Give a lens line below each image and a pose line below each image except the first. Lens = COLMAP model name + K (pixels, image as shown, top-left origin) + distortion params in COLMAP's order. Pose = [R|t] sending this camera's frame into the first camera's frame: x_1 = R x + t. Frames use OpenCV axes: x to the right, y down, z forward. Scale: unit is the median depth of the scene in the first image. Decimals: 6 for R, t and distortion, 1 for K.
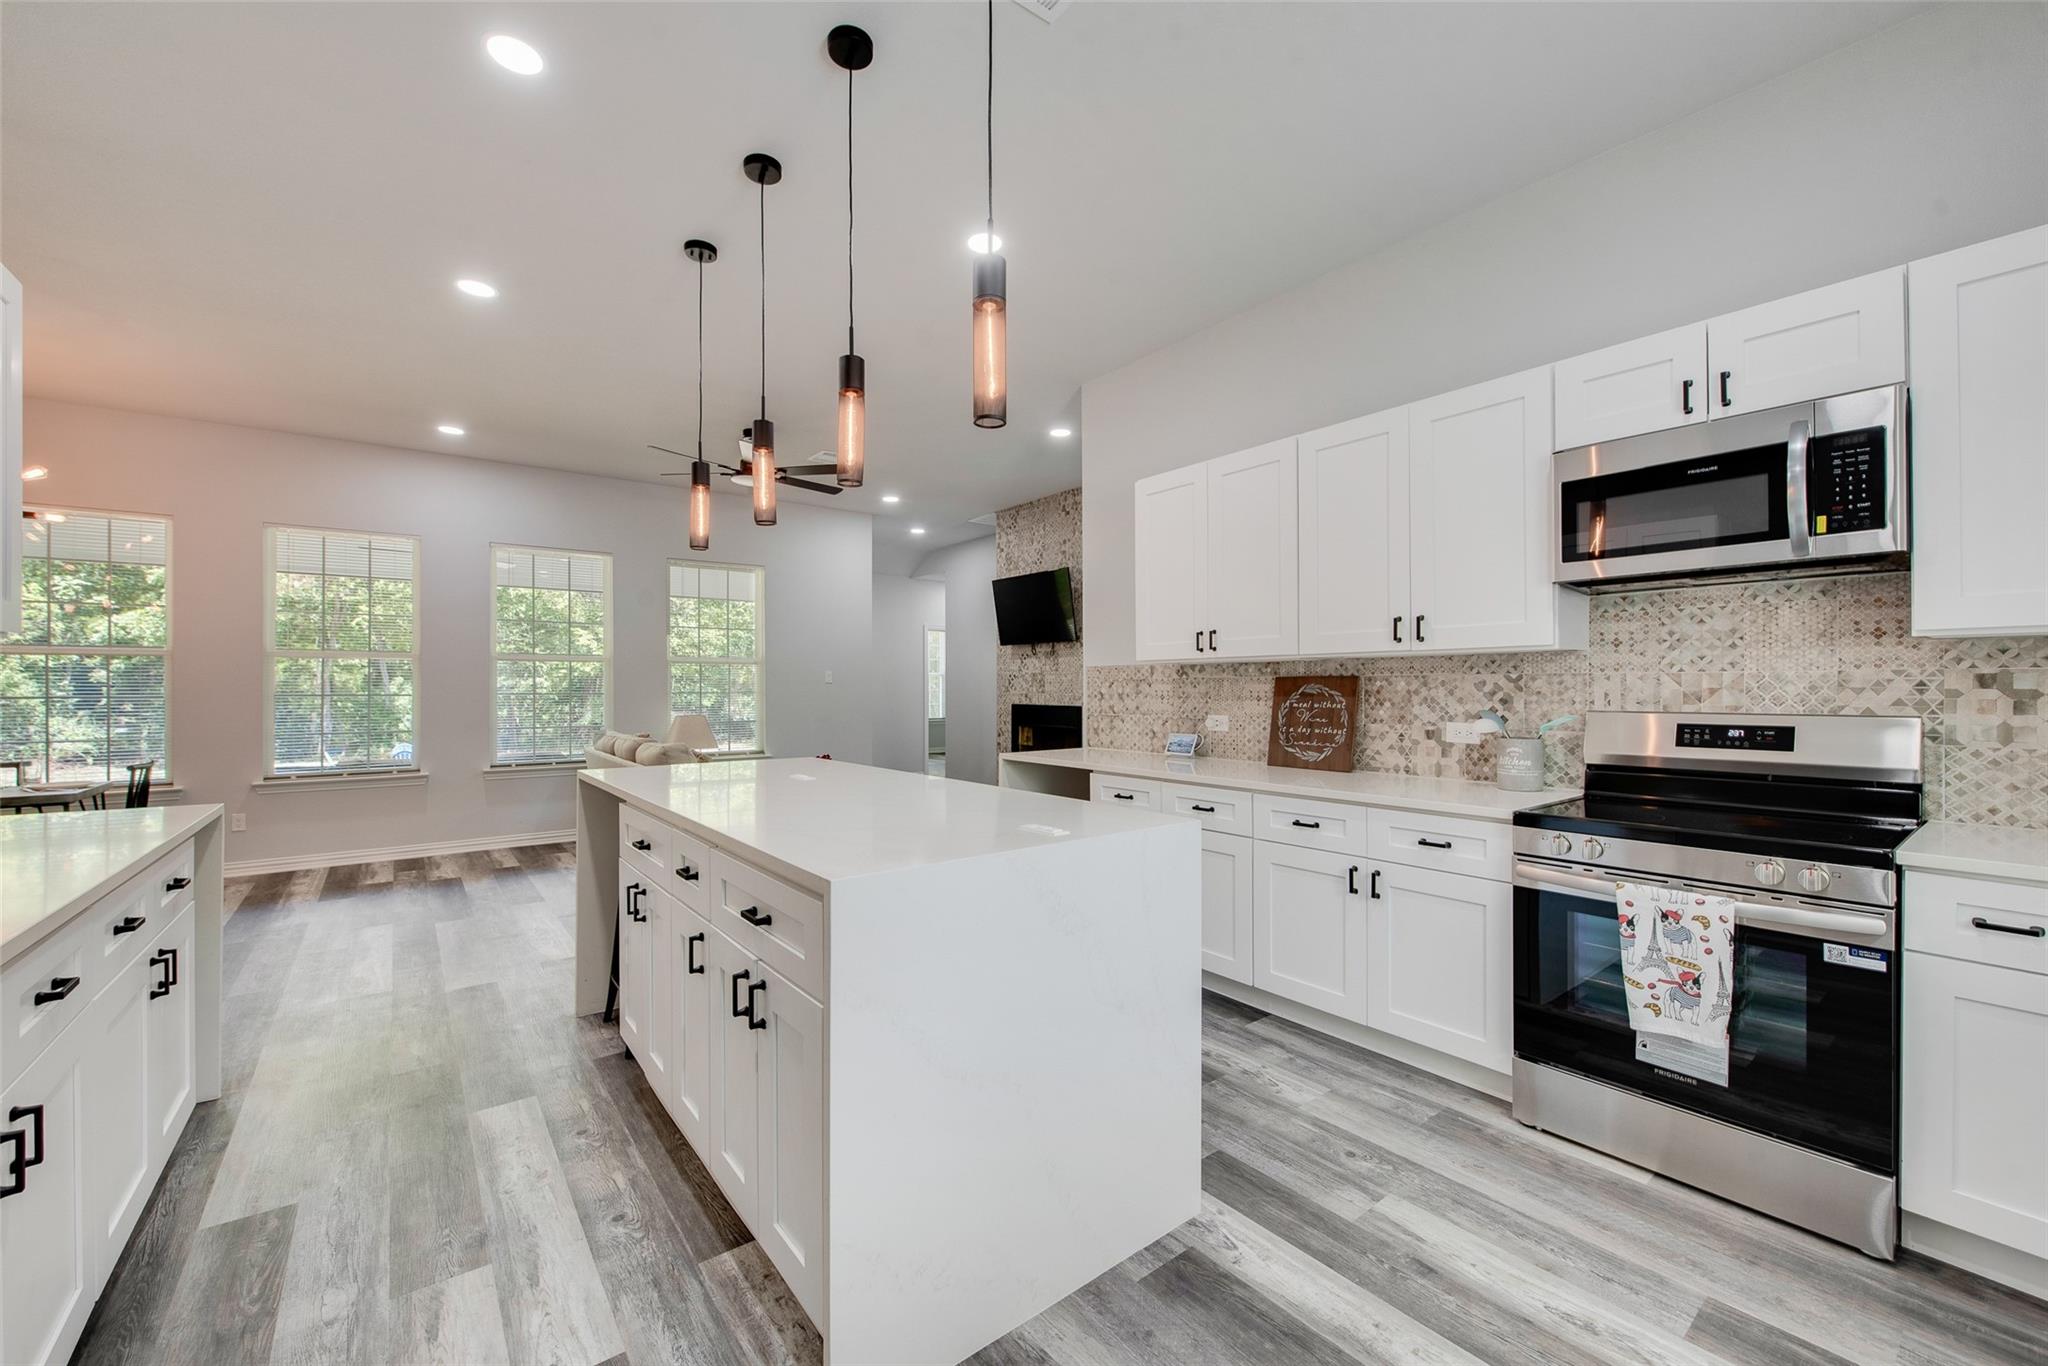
lens RADIAL K [[807.6, 0, 1026.9], [0, 807.6, 683.0], [0, 0, 1]] dist [0.001542, 0.000743]
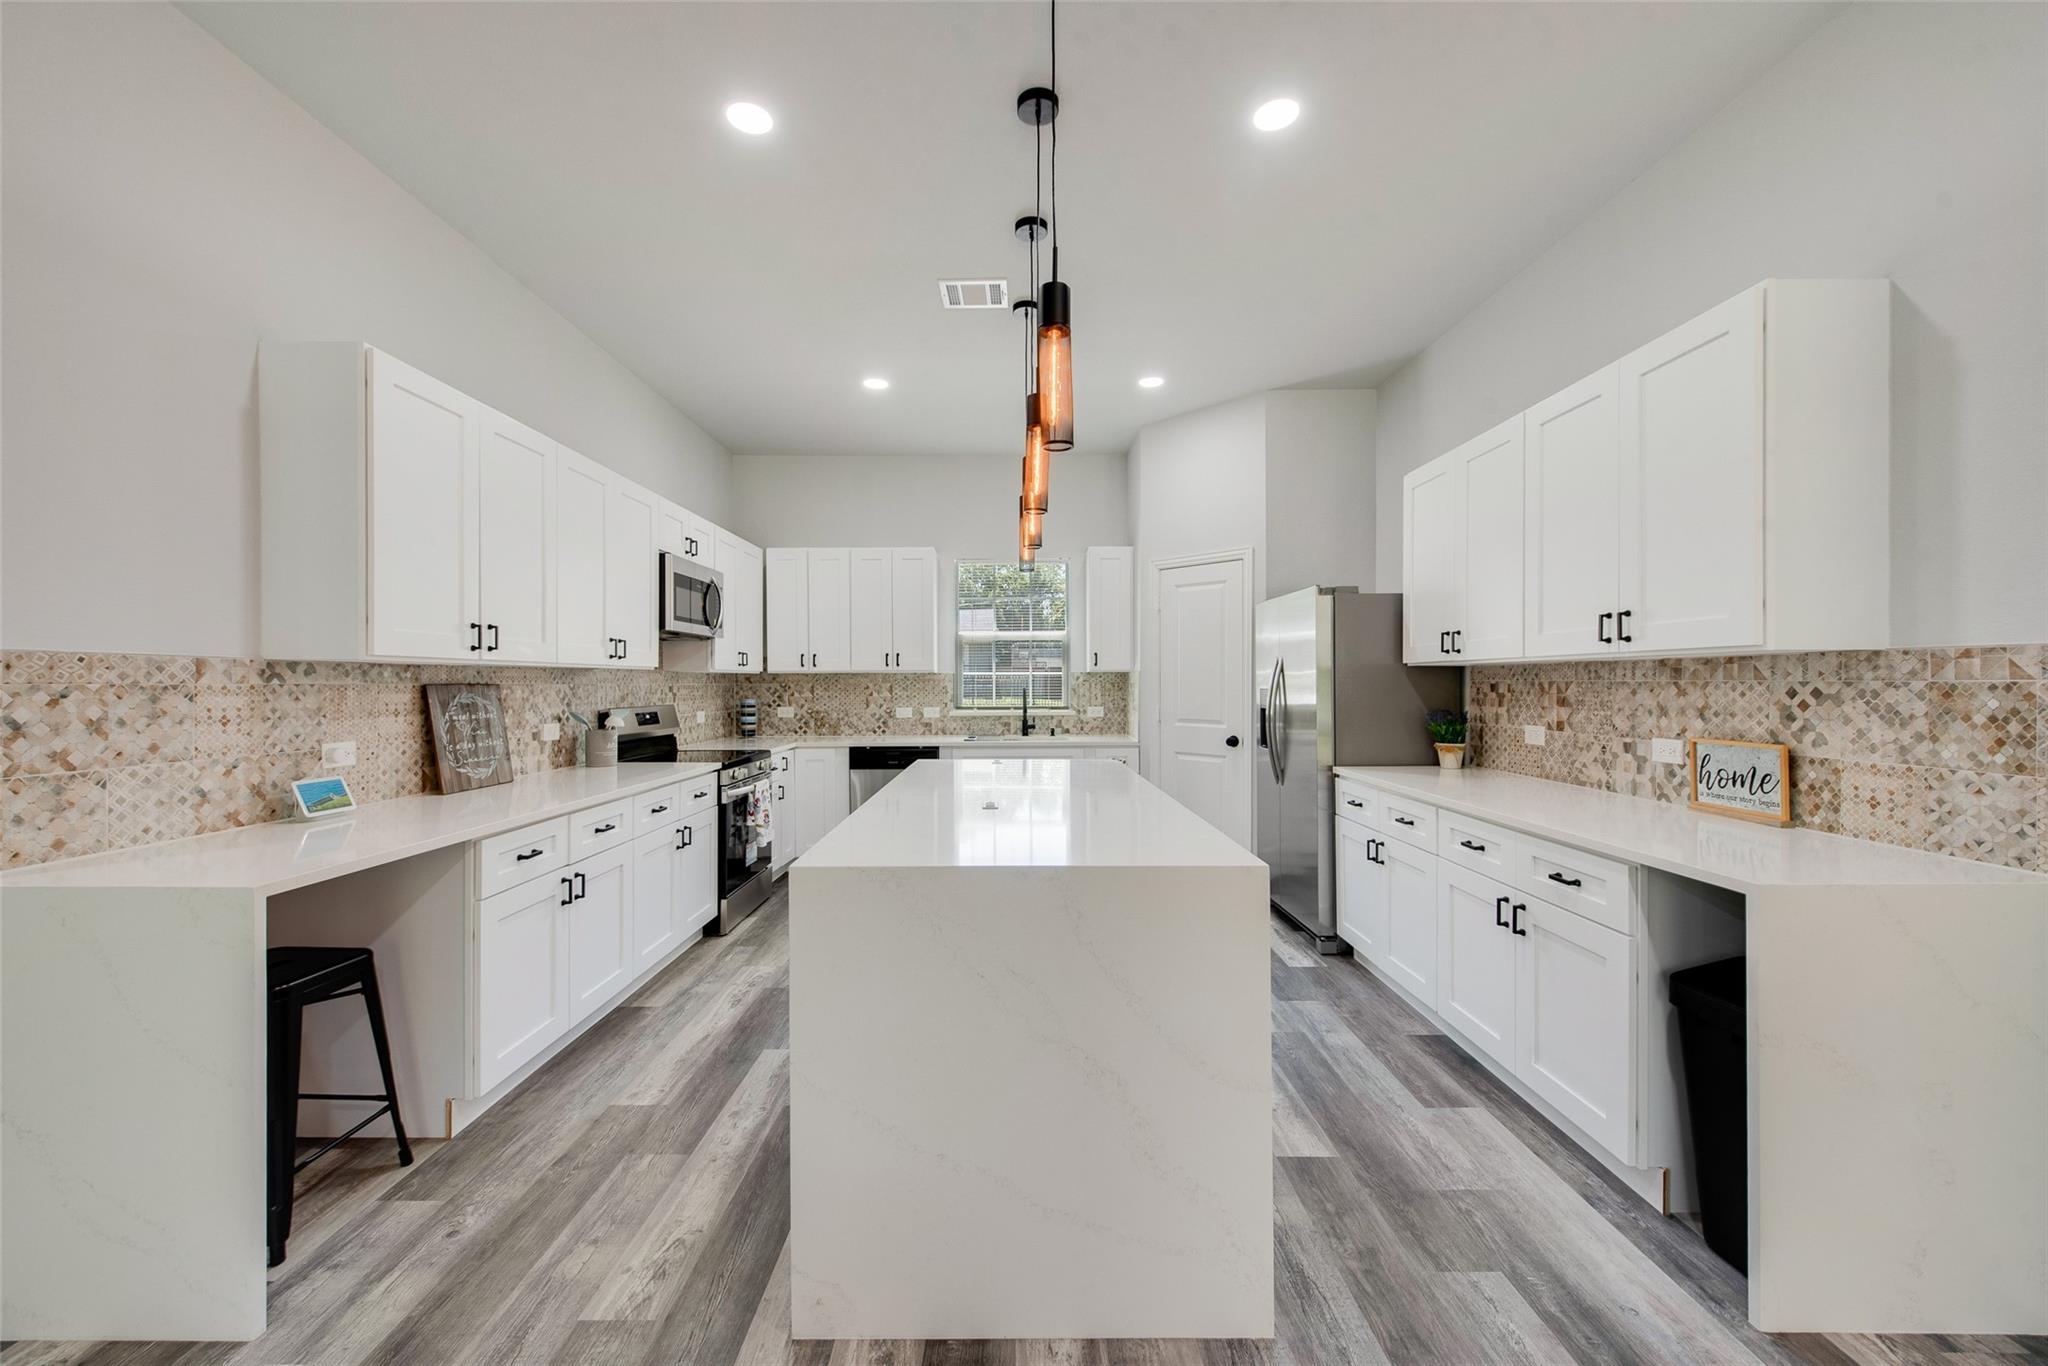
lens RADIAL K [[807.6, 0, 1018.1], [0, 807.6, 676.4], [0, 0, 1]] dist [0.001542, 0.000743]
pose [[-0.784871, 0.014292, 0.619494, -0.670584], [0.008336, 0.999887, -0.012507, -0.000393], [-0.619603, -0.004652, -0.784902, 1.328225]]
